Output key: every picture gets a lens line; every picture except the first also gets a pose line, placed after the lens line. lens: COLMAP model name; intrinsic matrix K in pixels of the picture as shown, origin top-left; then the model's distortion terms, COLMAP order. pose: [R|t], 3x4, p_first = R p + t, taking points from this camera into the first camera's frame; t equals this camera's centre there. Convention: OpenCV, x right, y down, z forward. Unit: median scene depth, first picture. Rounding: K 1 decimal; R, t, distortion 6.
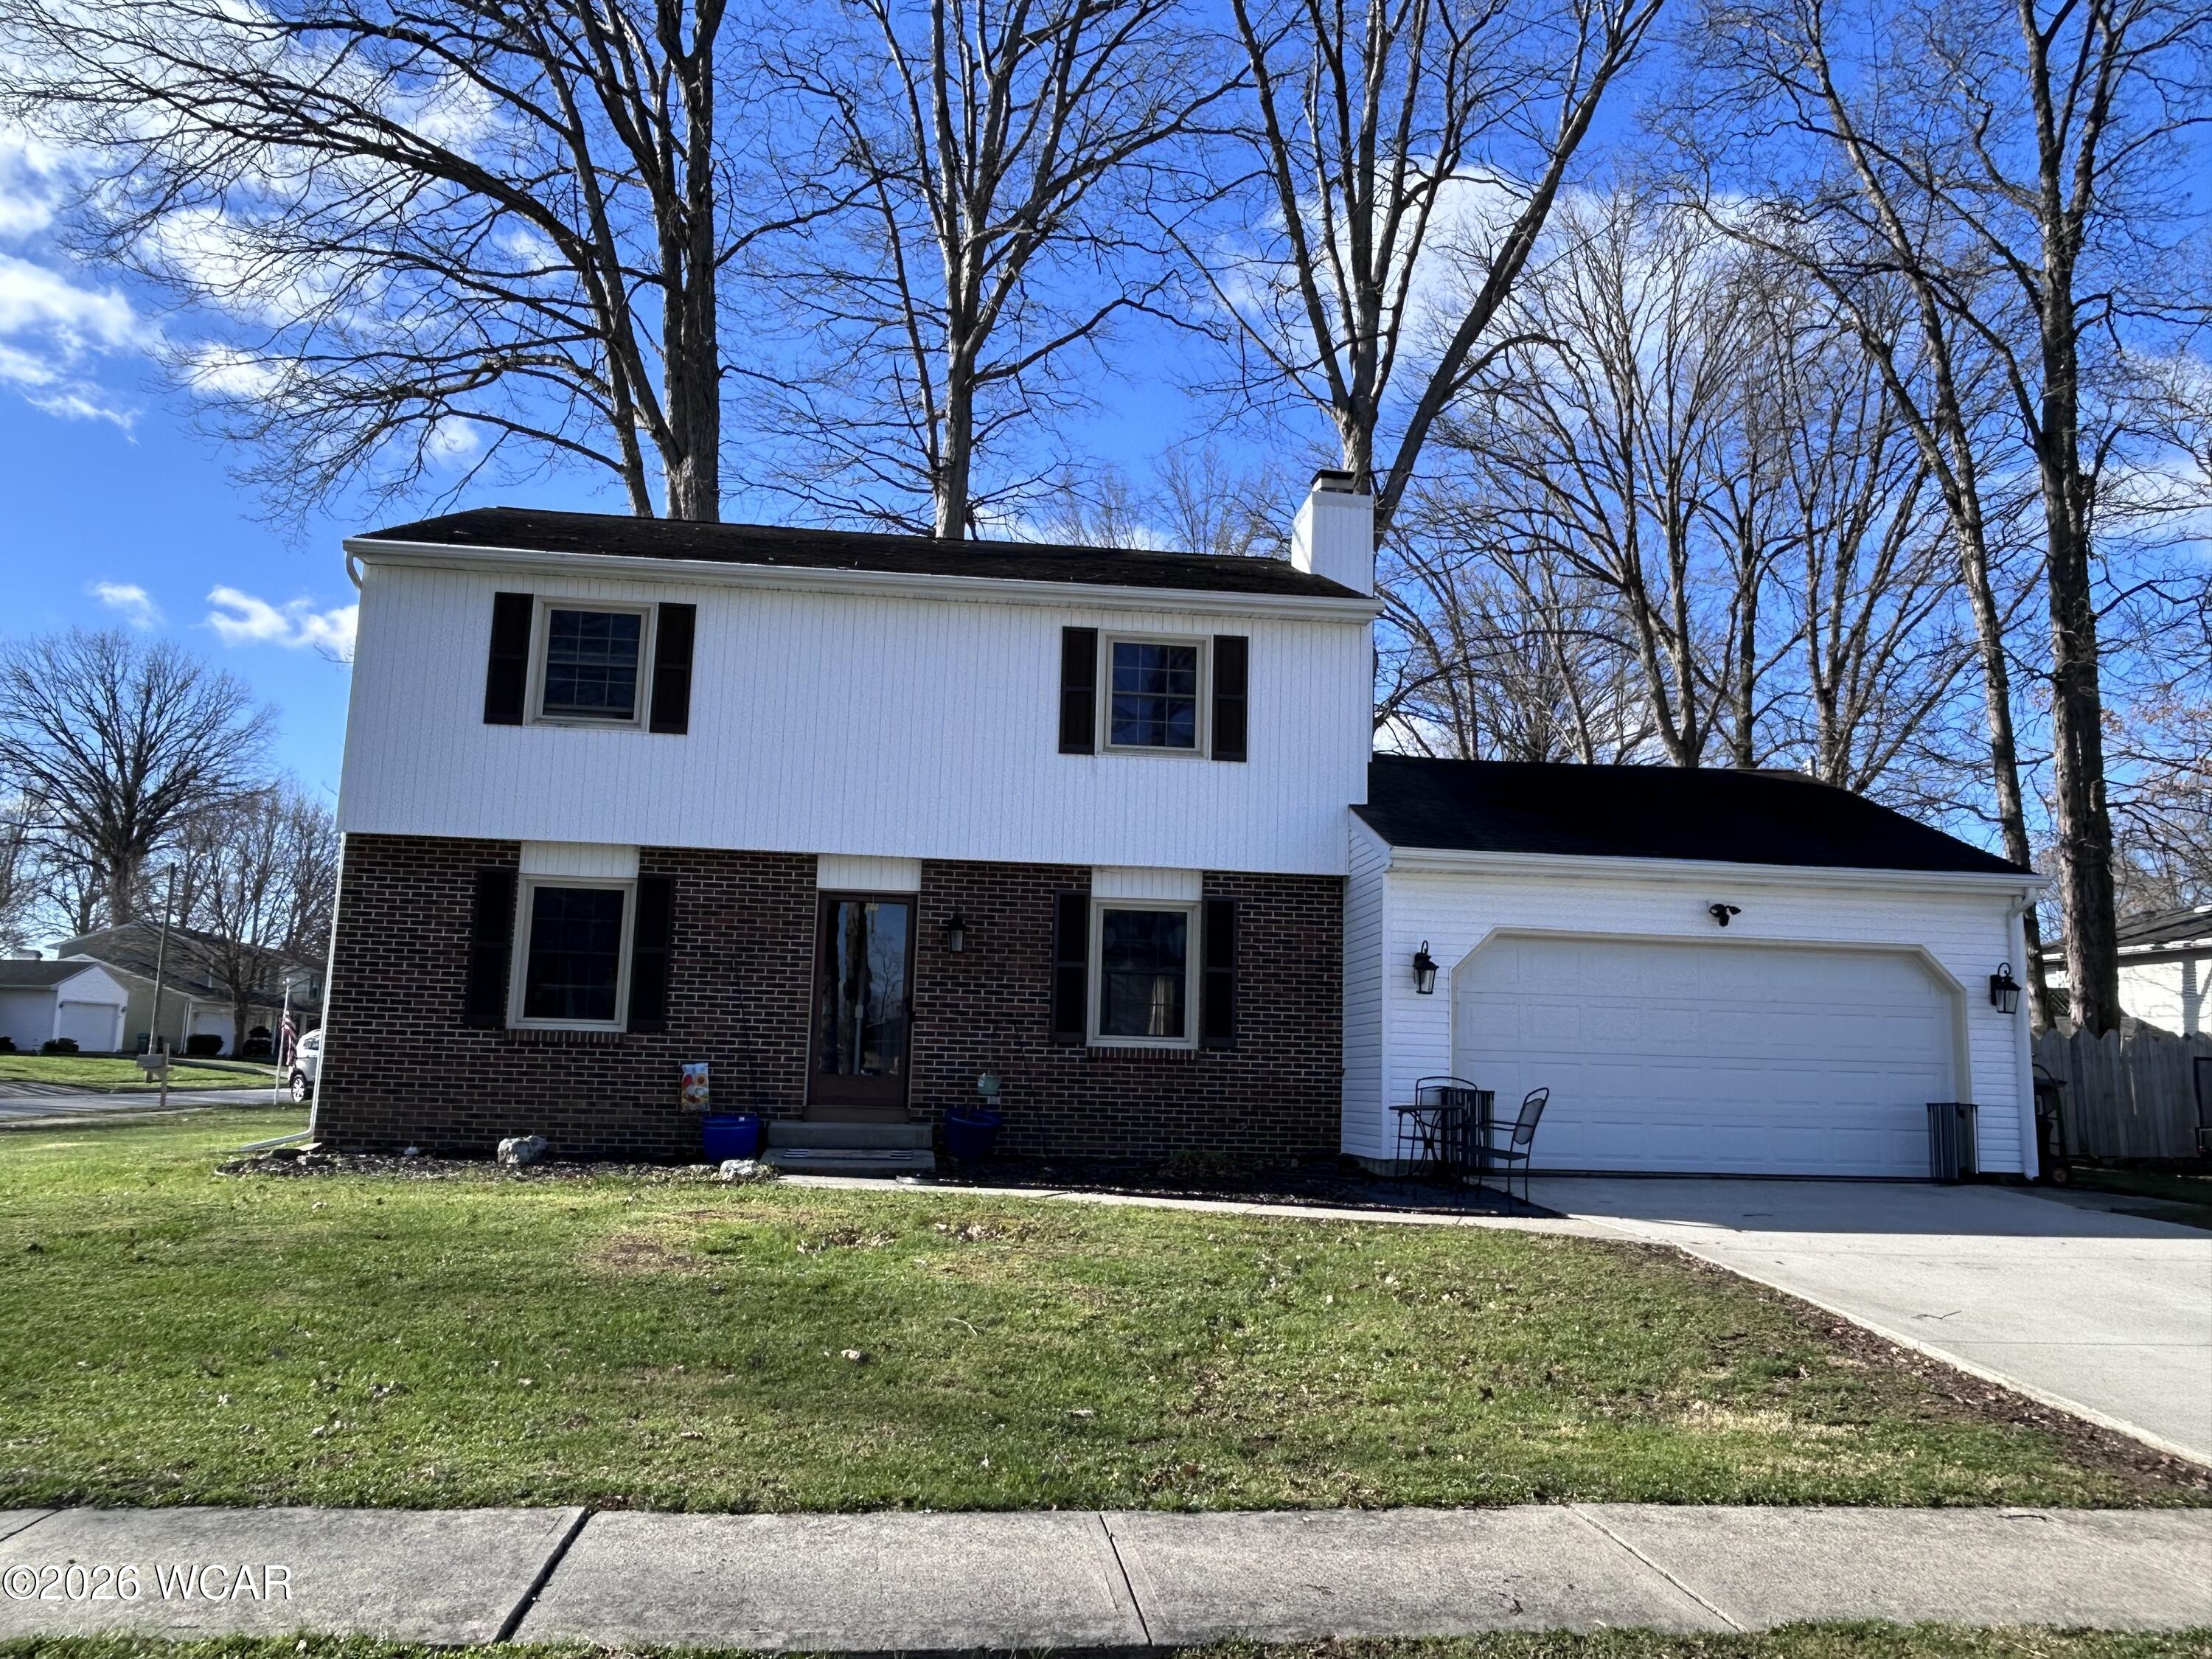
lens RADIAL K [[1603.4, 0, 1106.0], [0, 1603.4, 829.5], [0, 0, 1]] dist [0.002207, -0.001694]
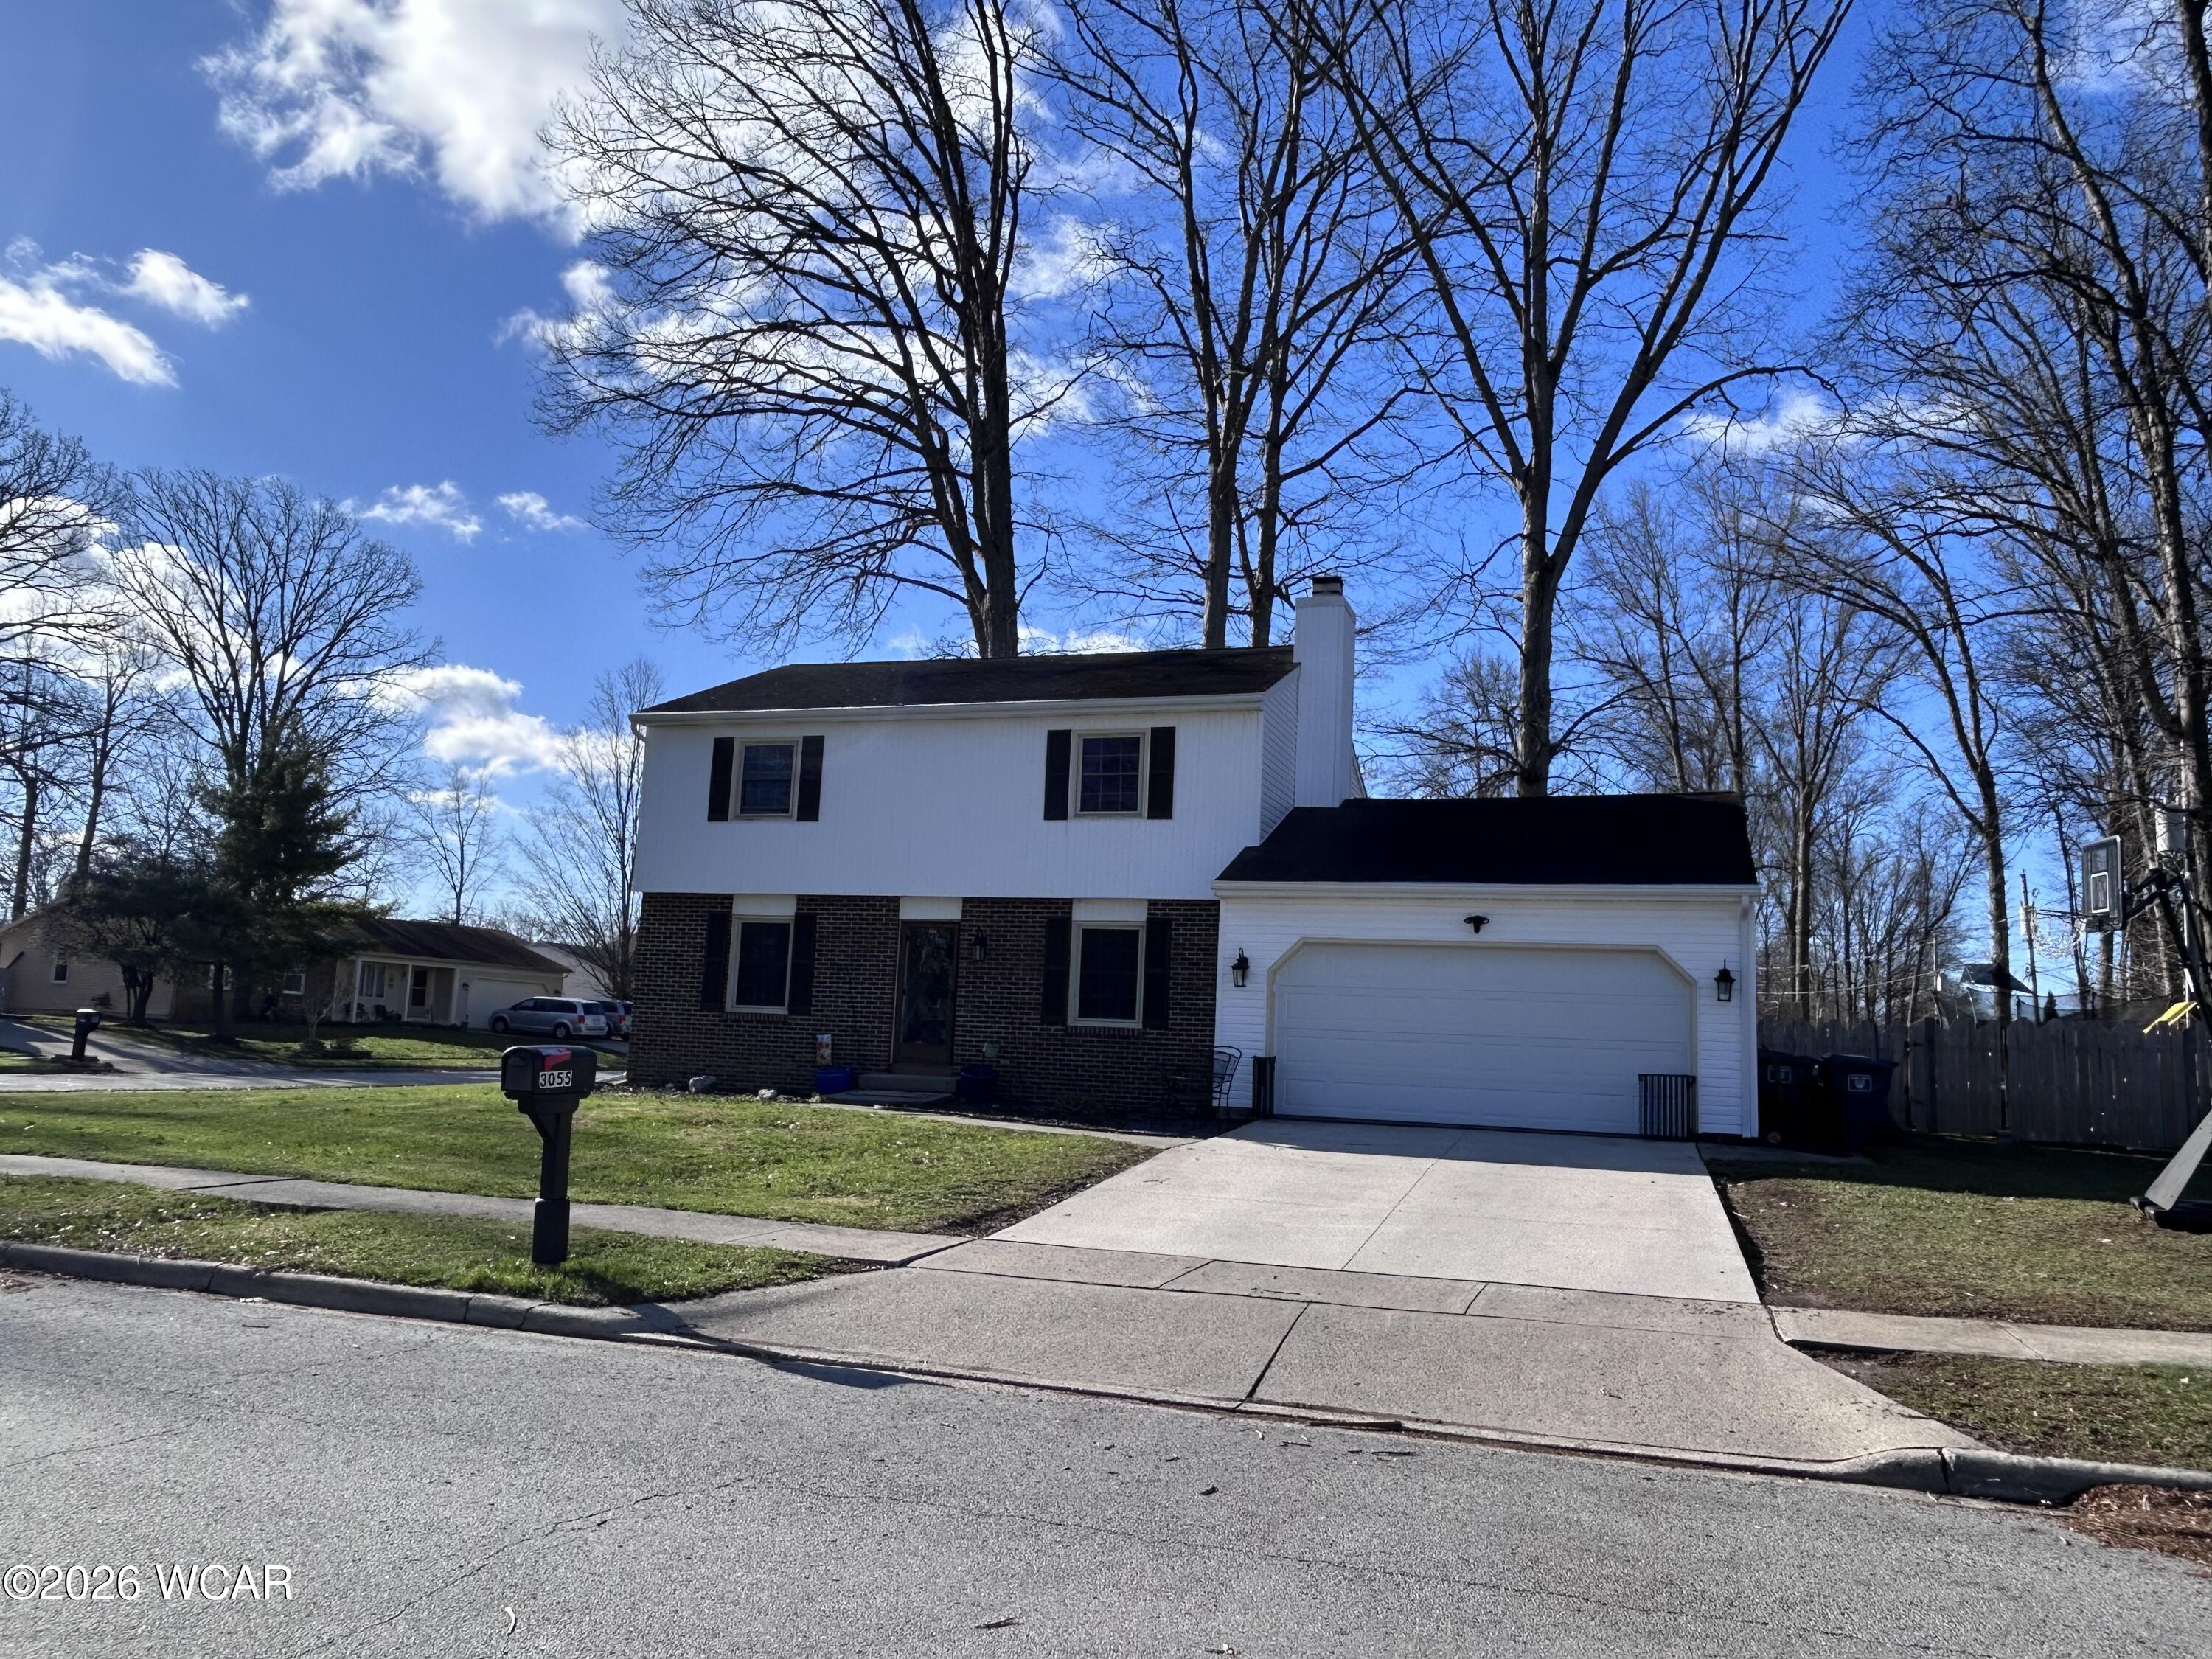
lens RADIAL K [[1572.0, 0, 1107.9], [0, 1572.0, 846.5], [0, 0, 1]] dist [0.022869, 0.000618]
pose [[0.904533, -0.043047, -0.424225, 0.620143], [0.043974, 0.999004, -0.007610, -0.011099], [0.424130, -0.011772, 0.905525, -0.245726]]
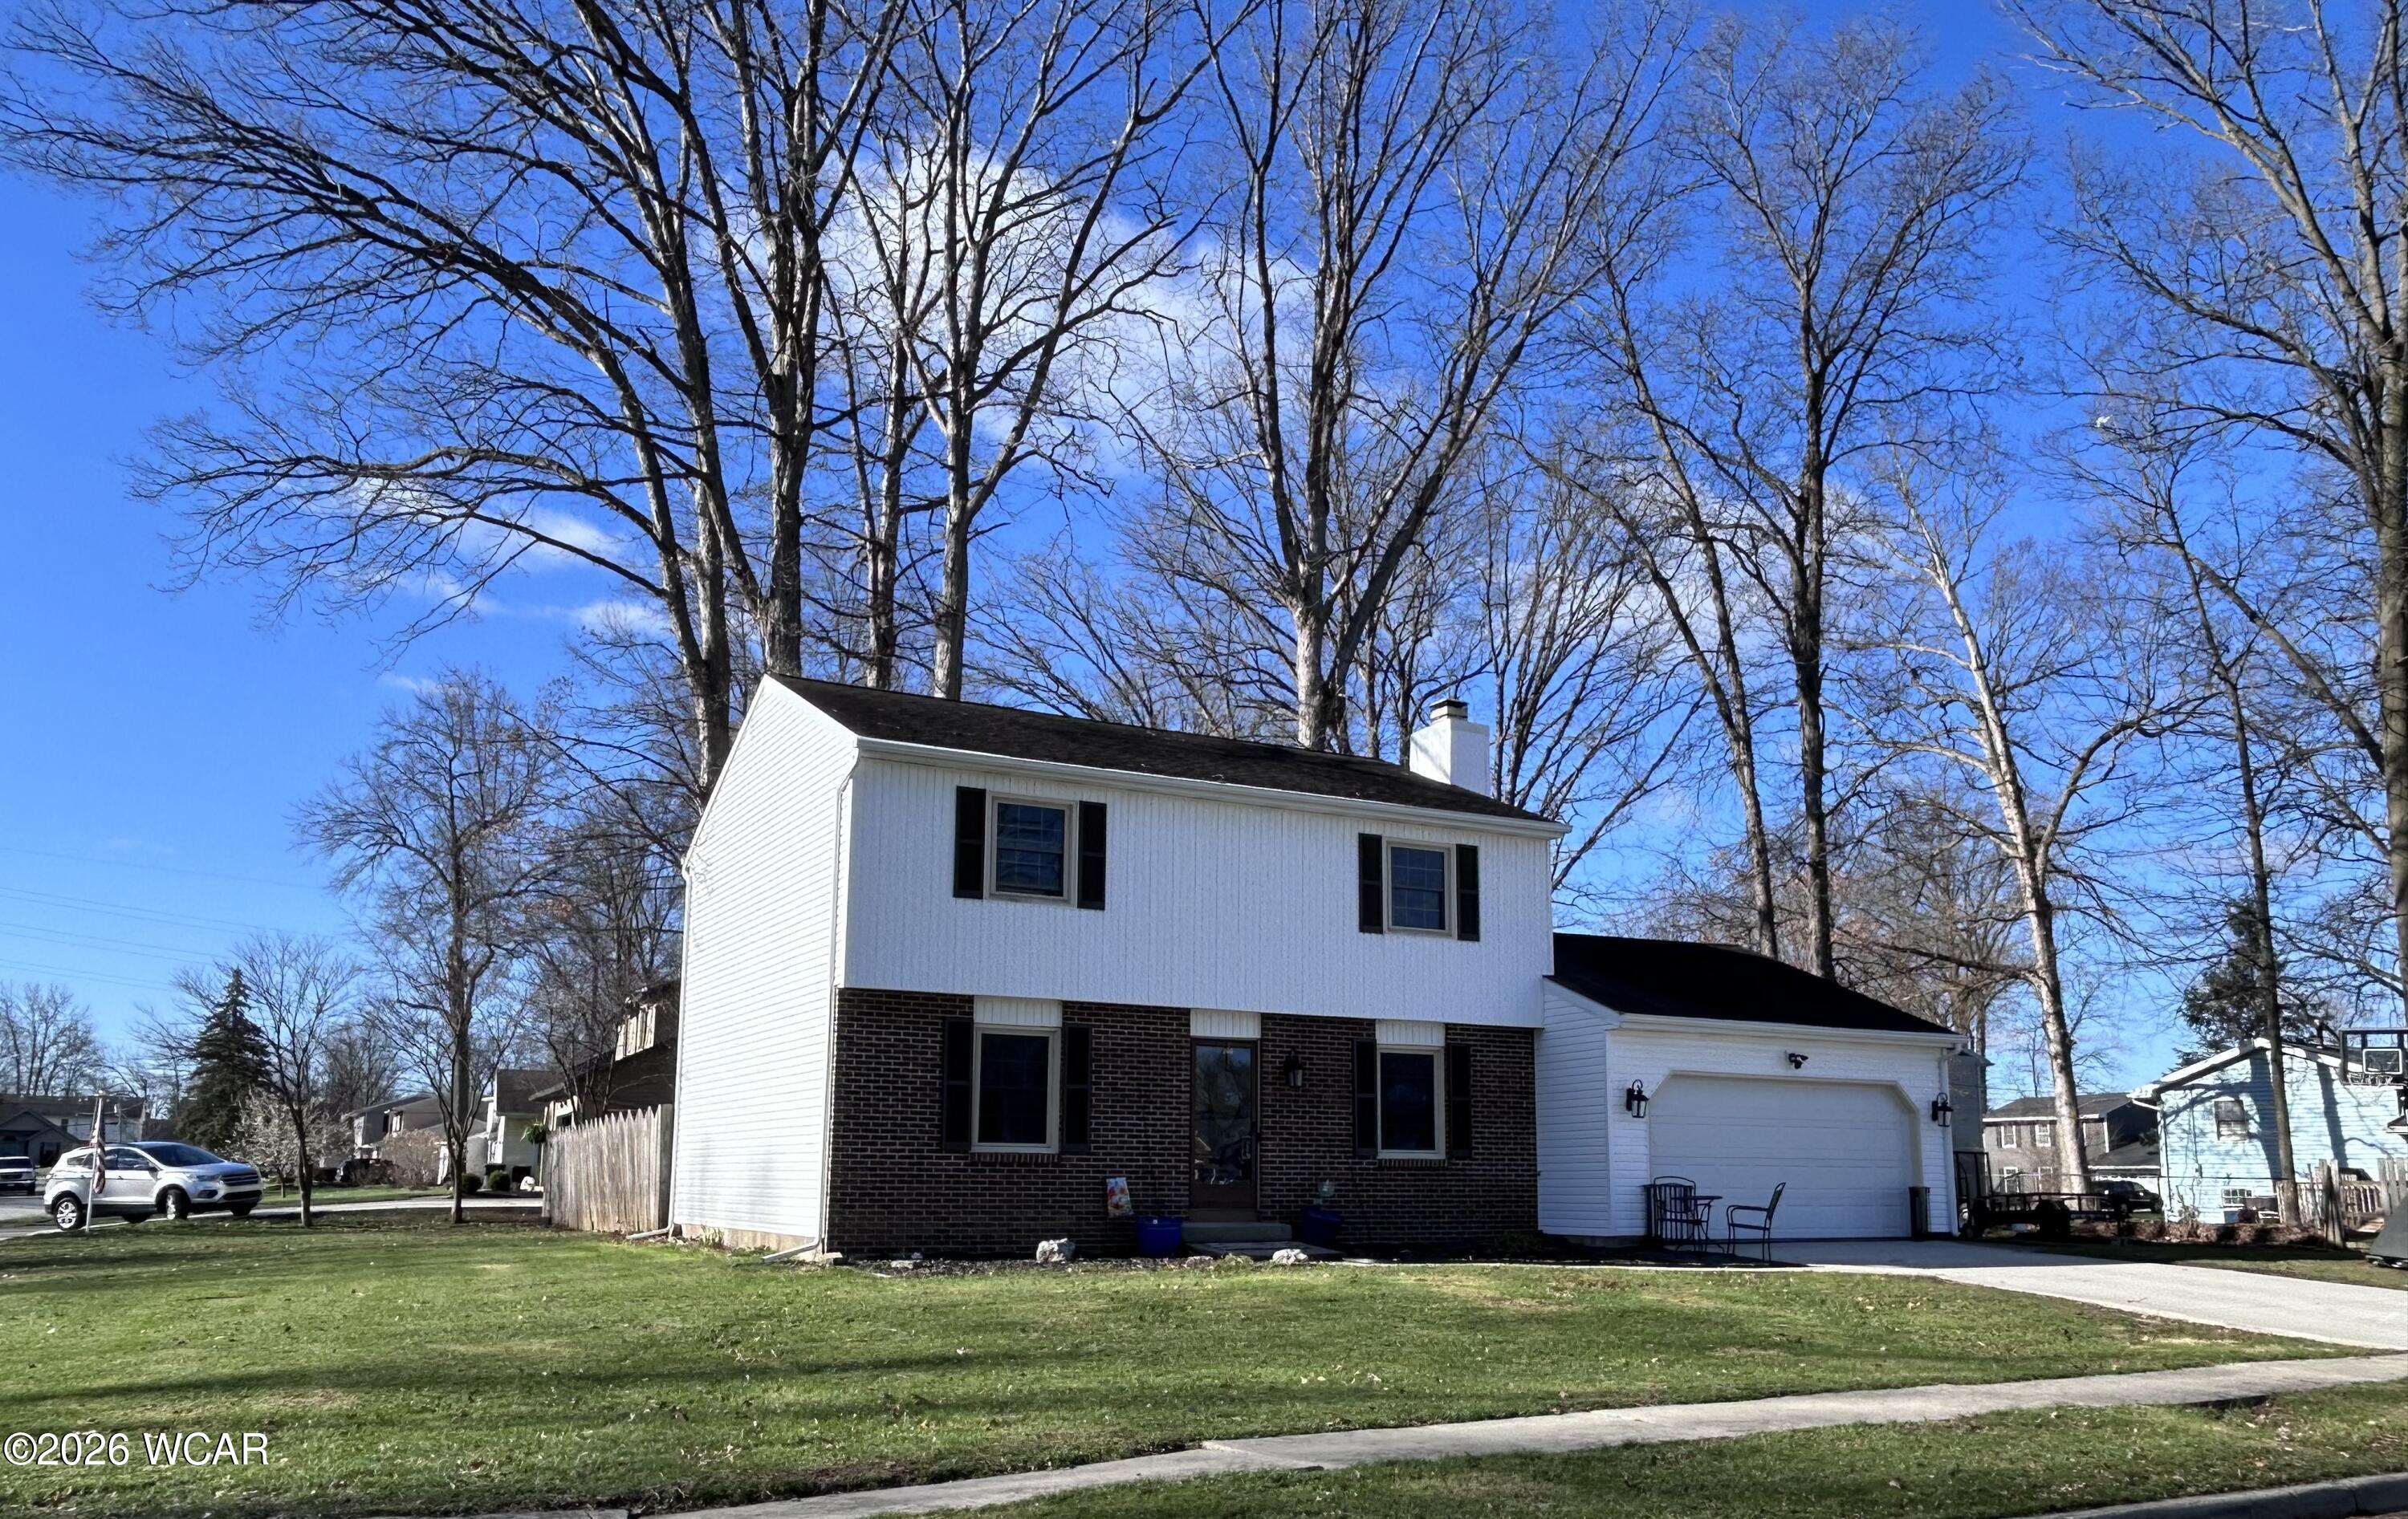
lens RADIAL K [[1755.0, 0, 1177.7], [0, 1755.0, 911.9], [0, 0, 1]] dist [0.007916, 0.002276]
pose [[0.932531, 0.032857, 0.359592, -0.682165], [-0.034281, 0.999409, -0.002417, -0.055820], [-0.359459, -0.010073, 0.933107, -0.270114]]
